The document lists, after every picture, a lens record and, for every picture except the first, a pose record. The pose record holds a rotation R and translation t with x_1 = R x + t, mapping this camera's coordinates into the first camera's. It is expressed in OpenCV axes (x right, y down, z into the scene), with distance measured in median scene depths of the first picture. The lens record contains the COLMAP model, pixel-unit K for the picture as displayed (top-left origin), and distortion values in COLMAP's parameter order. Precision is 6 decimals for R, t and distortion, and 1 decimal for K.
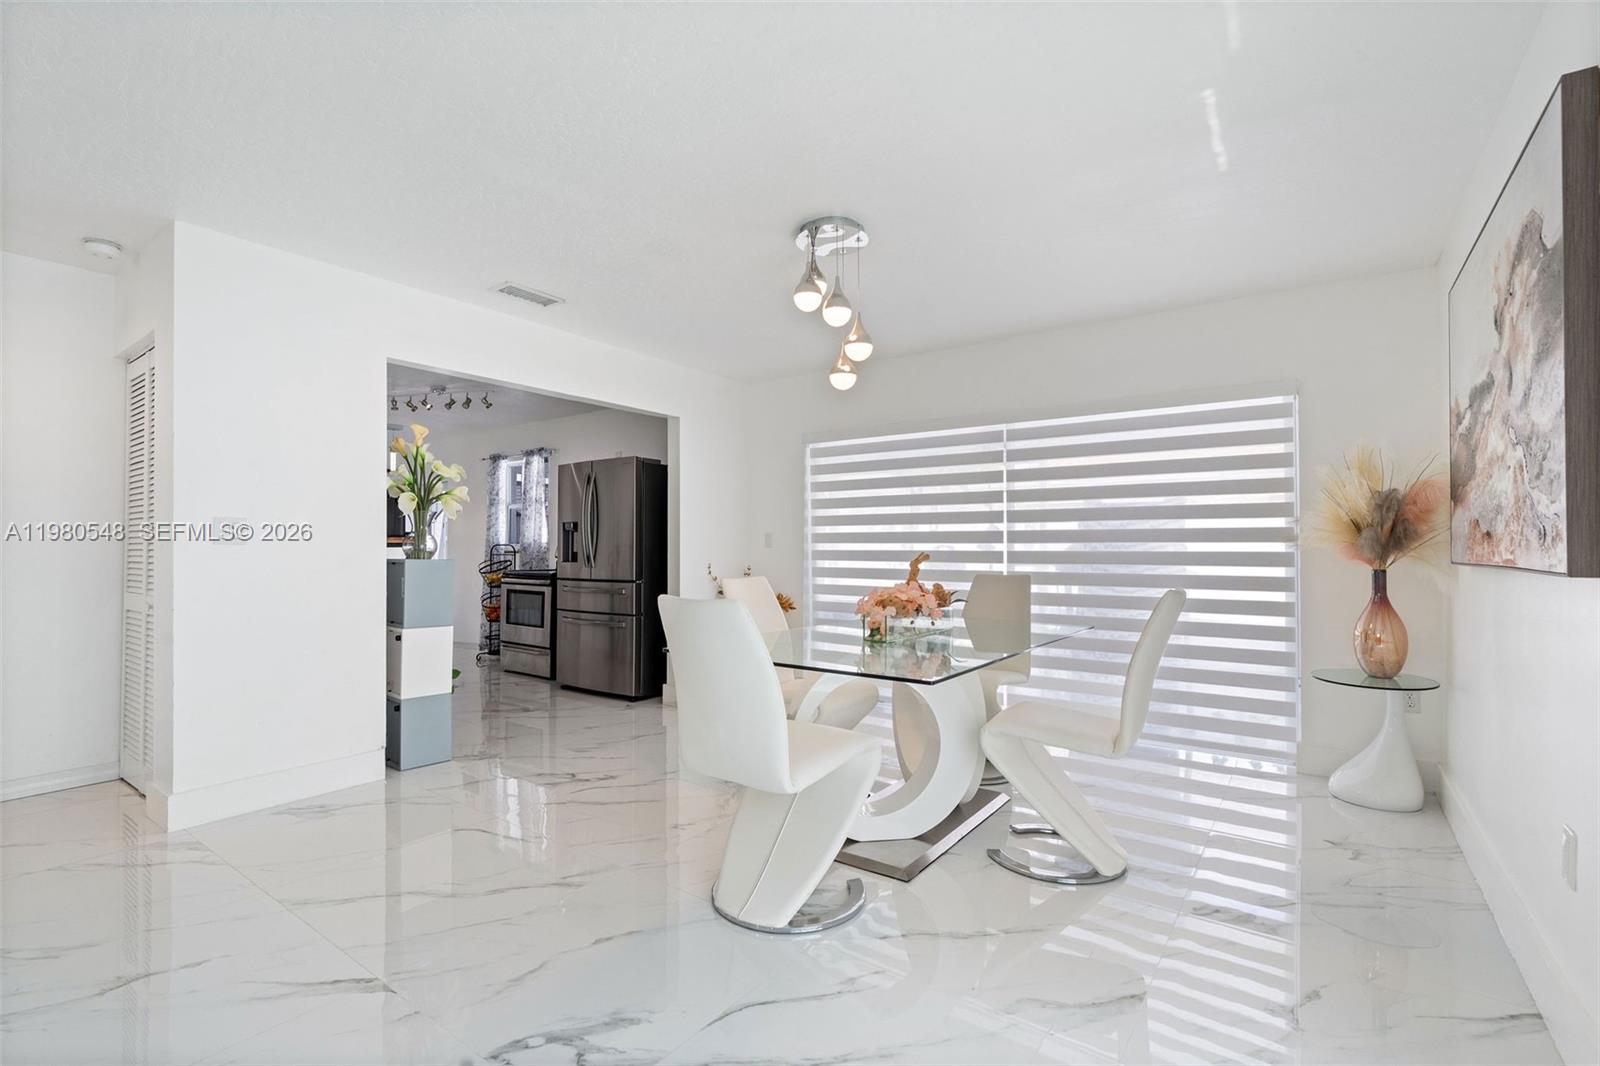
lens RADIAL K [[719.5, 0, 797.1], [0, 719.5, 537.2], [0, 0, 1]] dist [-0.008347, 0.002400]
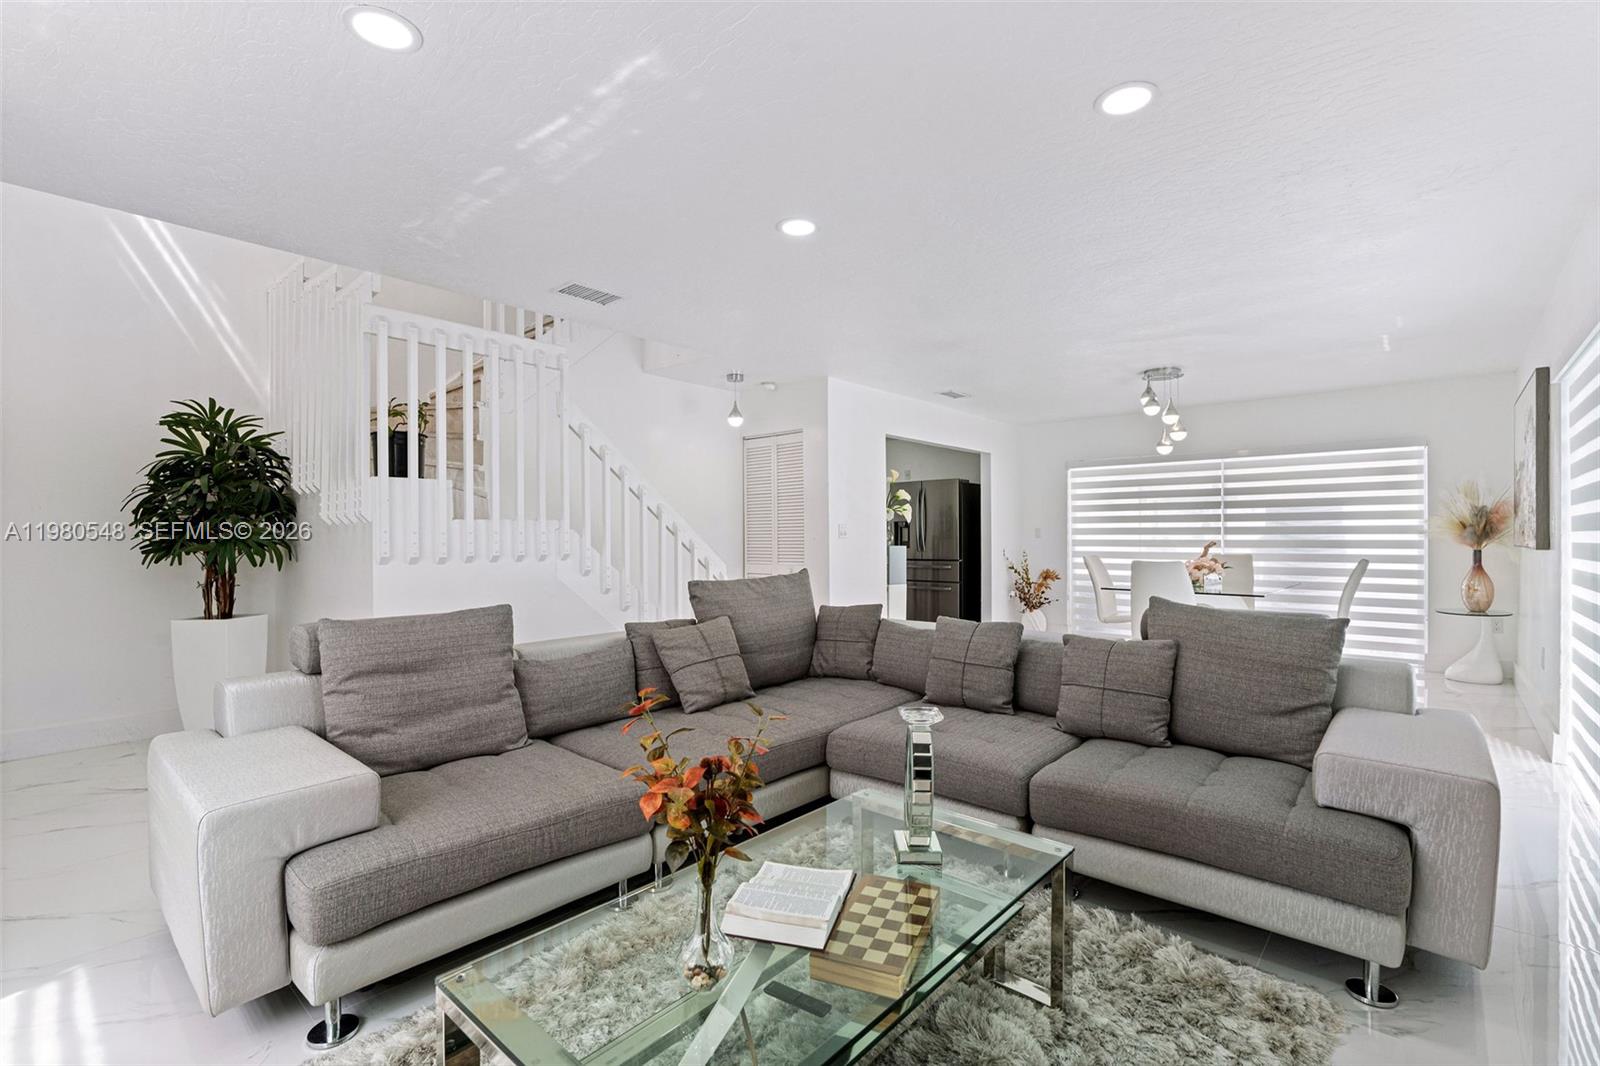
lens RADIAL K [[719.5, 0, 799.5], [0, 719.5, 533.9], [0, 0, 1]] dist [-0.008347, 0.002400]
pose [[0.994860, -0.003612, -0.101194, -0.603441], [0.004702, 0.999933, 0.010534, -0.019038], [0.101150, -0.010955, 0.994811, -0.831568]]
